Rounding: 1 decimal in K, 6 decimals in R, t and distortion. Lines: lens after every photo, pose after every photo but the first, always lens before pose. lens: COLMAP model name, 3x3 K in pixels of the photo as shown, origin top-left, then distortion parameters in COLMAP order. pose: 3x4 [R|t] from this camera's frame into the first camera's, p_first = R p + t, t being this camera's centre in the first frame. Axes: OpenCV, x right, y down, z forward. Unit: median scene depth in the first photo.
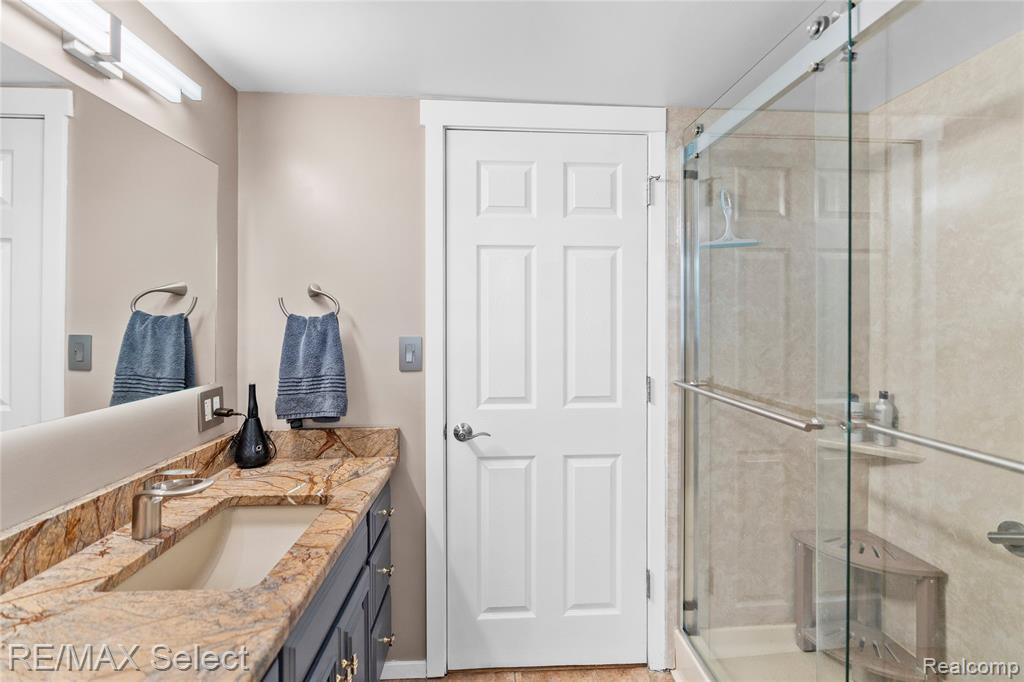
lens RADIAL K [[458.5, 0, 516.0], [0, 458.5, 316.6], [0, 0, 1]] dist [-0.012260, 0.004604]
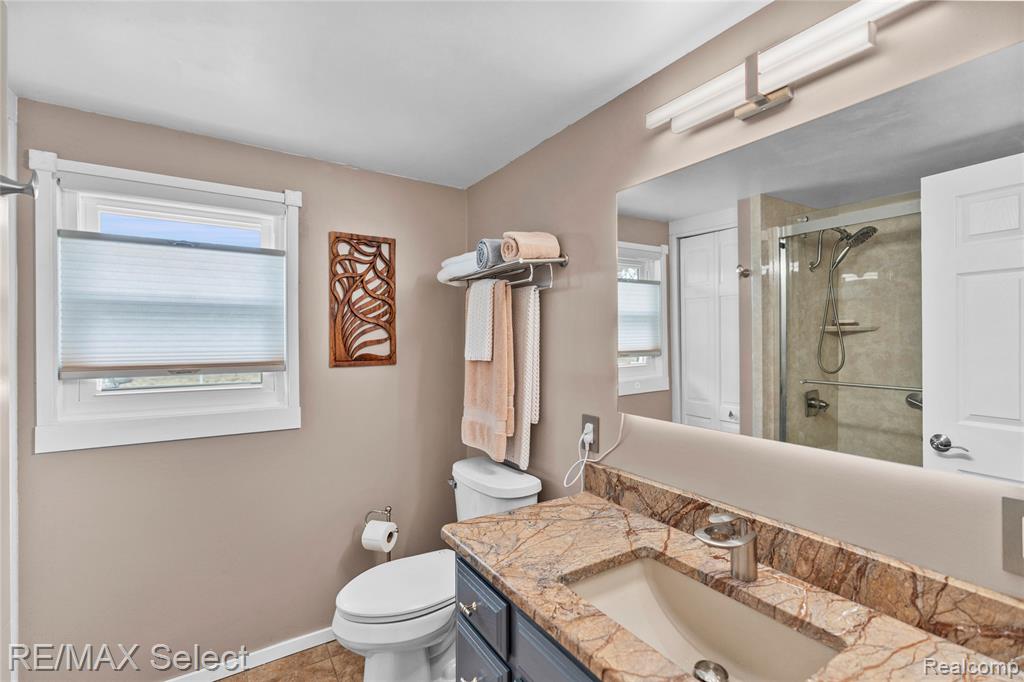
lens RADIAL K [[458.5, 0, 513.3], [0, 458.5, 337.8], [0, 0, 1]] dist [-0.012260, 0.004604]
pose [[-0.870117, -0.000191, -0.492844, 0.105263], [0.003896, 0.999966, -0.007266, -0.023651], [0.492829, -0.008242, -0.870087, 1.888188]]
